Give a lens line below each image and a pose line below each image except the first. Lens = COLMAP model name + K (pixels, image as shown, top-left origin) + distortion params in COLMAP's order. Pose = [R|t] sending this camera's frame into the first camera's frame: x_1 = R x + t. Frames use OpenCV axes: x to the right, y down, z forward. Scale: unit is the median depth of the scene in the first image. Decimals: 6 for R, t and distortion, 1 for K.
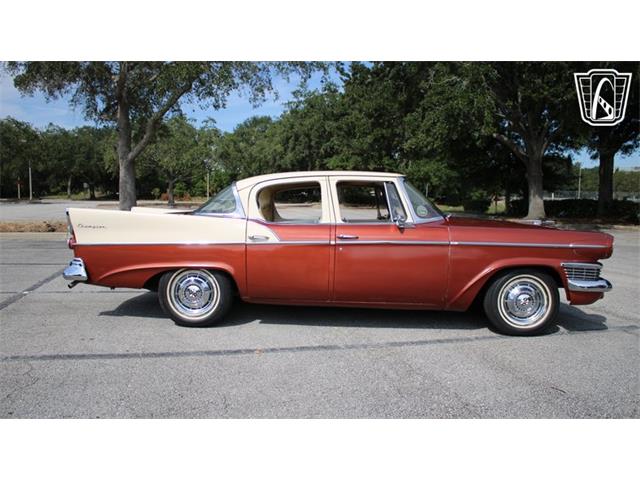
lens RADIAL K [[533.4, 0, 320.0], [0, 533.4, 240.0], [0, 0, 1]] dist [-0.165803, 0.153193]
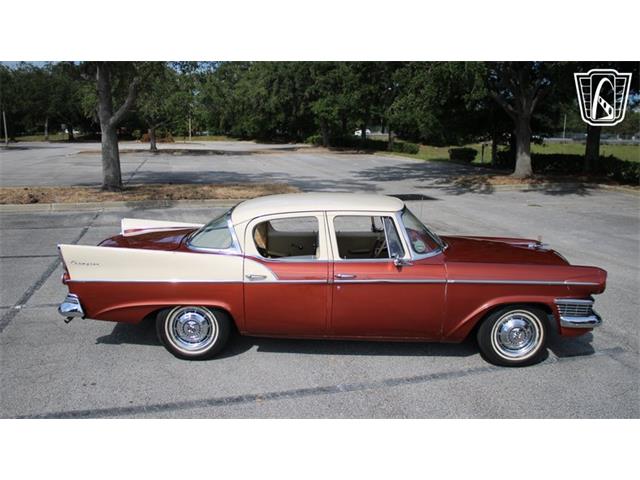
lens RADIAL K [[533.4, 0, 320.0], [0, 533.4, 240.0], [0, 0, 1]] dist [-0.165803, 0.153193]
pose [[0.999517, -0.003740, 0.030850, -0.025195], [-0.000059, 0.992502, 0.122228, -0.185218], [-0.031076, -0.122171, 0.992022, 0.017881]]
